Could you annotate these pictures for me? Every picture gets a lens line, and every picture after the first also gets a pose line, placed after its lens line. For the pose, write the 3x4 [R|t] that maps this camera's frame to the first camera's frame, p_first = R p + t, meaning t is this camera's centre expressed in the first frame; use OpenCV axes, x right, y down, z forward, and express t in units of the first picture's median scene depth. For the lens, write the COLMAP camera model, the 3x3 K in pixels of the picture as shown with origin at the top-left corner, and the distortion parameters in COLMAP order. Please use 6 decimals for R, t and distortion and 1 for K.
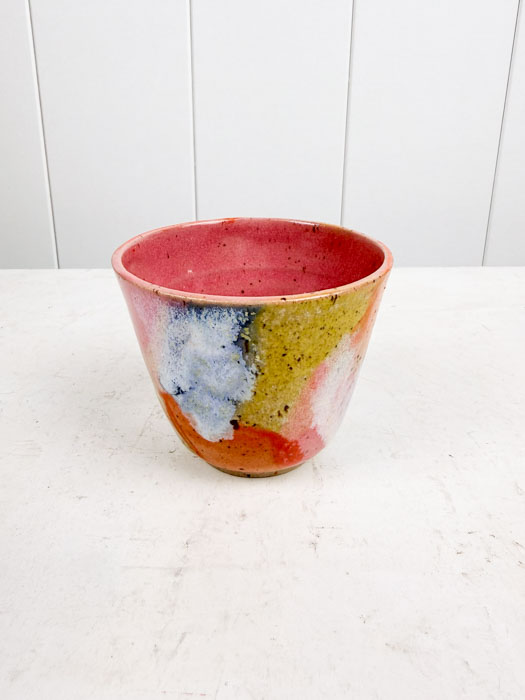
lens RADIAL K [[540.7, 0, 271.9], [0, 540.7, 317.8], [0, 0, 1]] dist [0.004157, 0.027464]
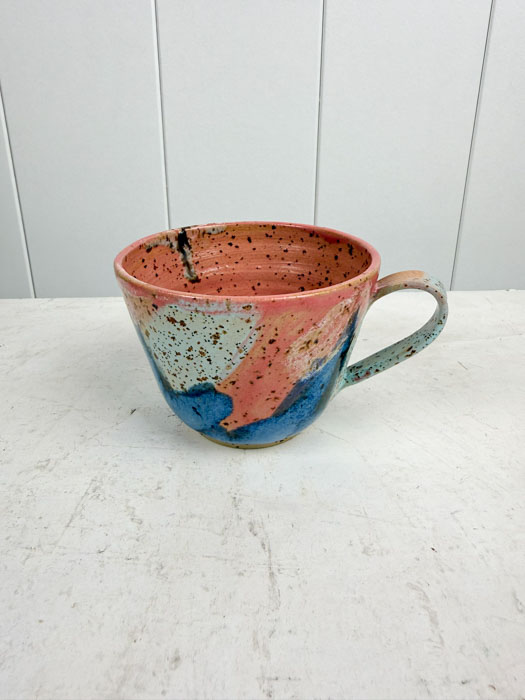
lens RADIAL K [[485.8, 0, 263.5], [0, 485.8, 332.3], [0, 0, 1]] dist [0.007016, 0.005147]
pose [[0.999839, -0.009689, 0.015106, 0.079246], [0.009227, 0.999496, 0.030382, -0.153235], [-0.015393, -0.030238, 0.999424, 0.356434]]
